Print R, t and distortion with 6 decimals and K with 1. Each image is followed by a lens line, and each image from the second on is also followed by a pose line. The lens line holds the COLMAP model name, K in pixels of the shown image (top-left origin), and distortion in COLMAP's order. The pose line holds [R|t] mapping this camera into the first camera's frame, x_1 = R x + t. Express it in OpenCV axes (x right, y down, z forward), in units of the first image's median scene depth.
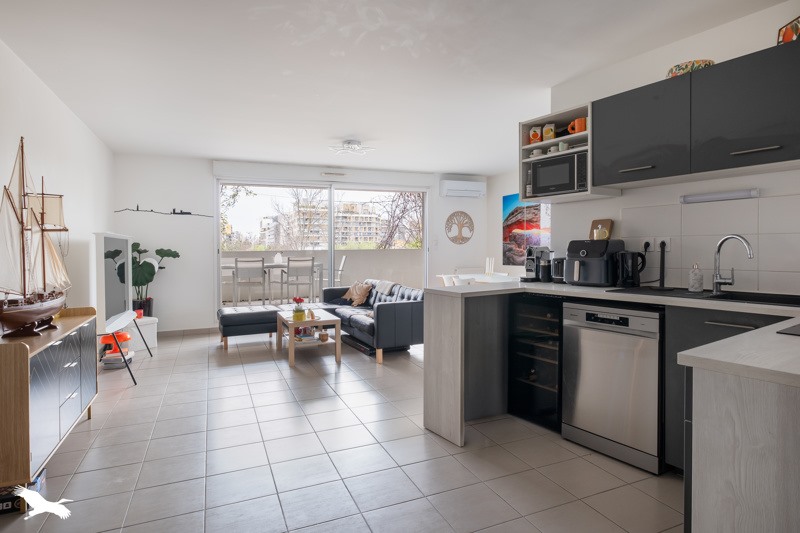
lens RADIAL K [[439.6, 0, 400.0], [0, 439.6, 252.3], [0, 0, 1]] dist [-0.000199, -0.000013]
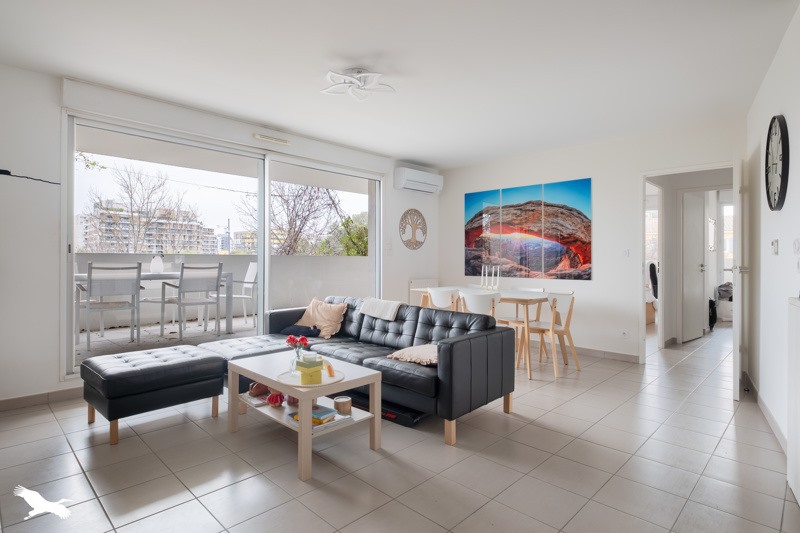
lens RADIAL K [[424.0, 0, 390.7], [0, 424.0, 265.4], [0, 0, 1]] dist [0.001264, -0.000176]
pose [[0.930885, 0.010671, 0.365156, -0.194361], [-0.012204, 0.999924, 0.001890, 0.009801], [-0.365108, -0.006215, 0.930945, 0.302741]]
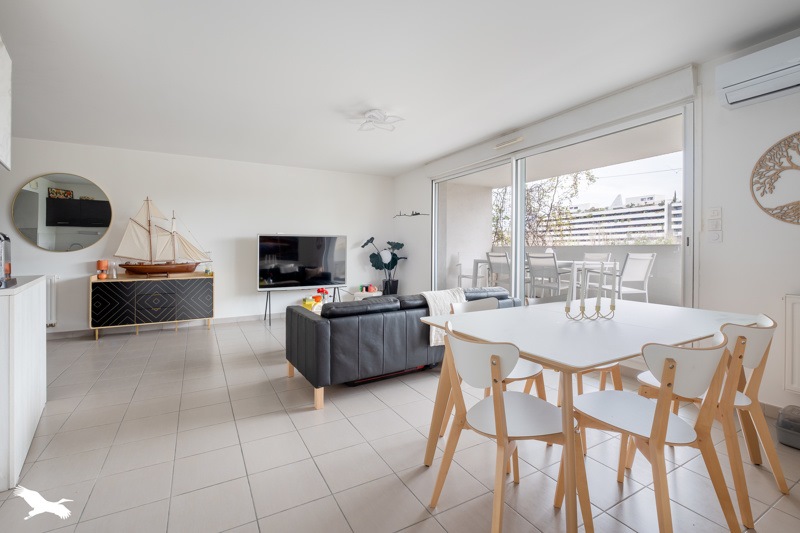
lens RADIAL K [[359.4, 0, 398.2], [0, 359.4, 250.1], [0, 0, 1]] dist [0.000676, 0.000099]
pose [[0.102324, 0.012992, -0.994666, 0.396661], [-0.003879, 0.999912, 0.012661, -0.001035], [0.994744, 0.002563, 0.102365, 0.678297]]
